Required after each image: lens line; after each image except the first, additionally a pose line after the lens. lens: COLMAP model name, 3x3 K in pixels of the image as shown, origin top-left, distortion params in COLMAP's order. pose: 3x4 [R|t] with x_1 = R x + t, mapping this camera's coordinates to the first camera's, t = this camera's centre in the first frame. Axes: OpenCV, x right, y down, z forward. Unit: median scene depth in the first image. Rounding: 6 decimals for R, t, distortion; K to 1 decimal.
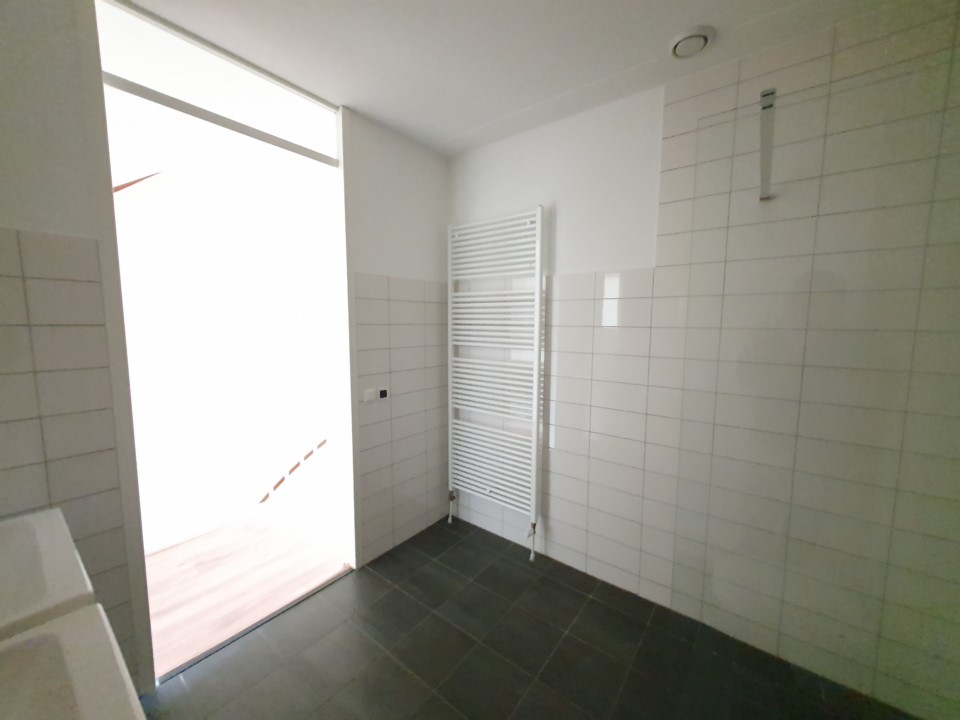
lens RADIAL K [[376.3, 0, 481.4], [0, 376.3, 360.2], [0, 0, 1]] dist [-0.008570, -0.000374]
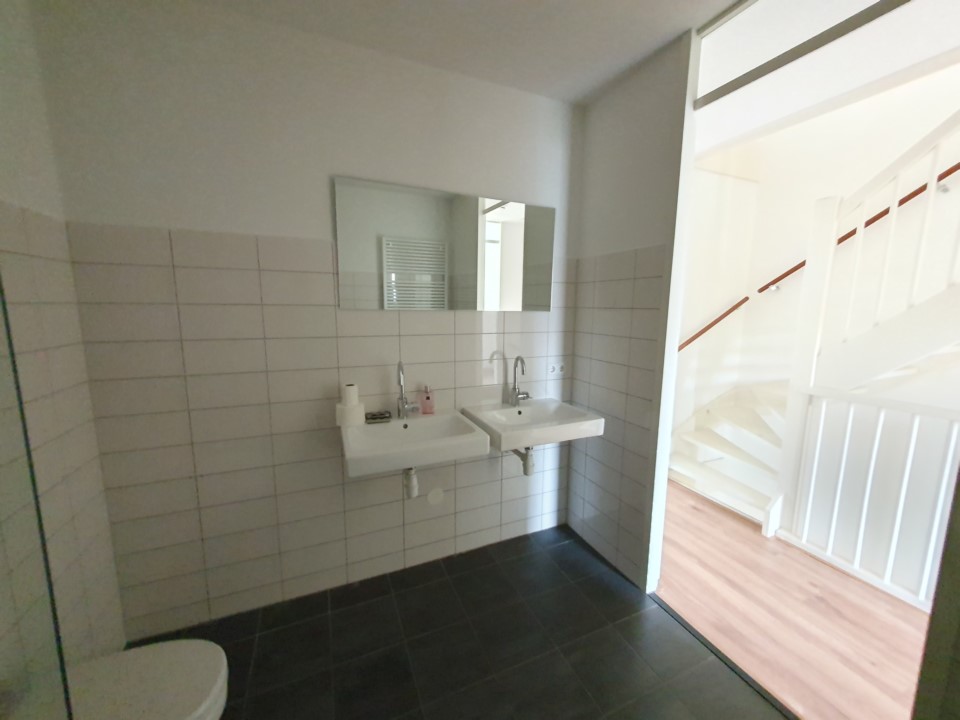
lens RADIAL K [[376.3, 0, 483.1], [0, 376.3, 358.6], [0, 0, 1]] dist [-0.008570, -0.000374]
pose [[-0.485725, 0.115811, -0.866406, 0.289862], [-0.097335, 0.977854, 0.185276, -0.064922], [0.868675, 0.174325, -0.463696, 0.671216]]
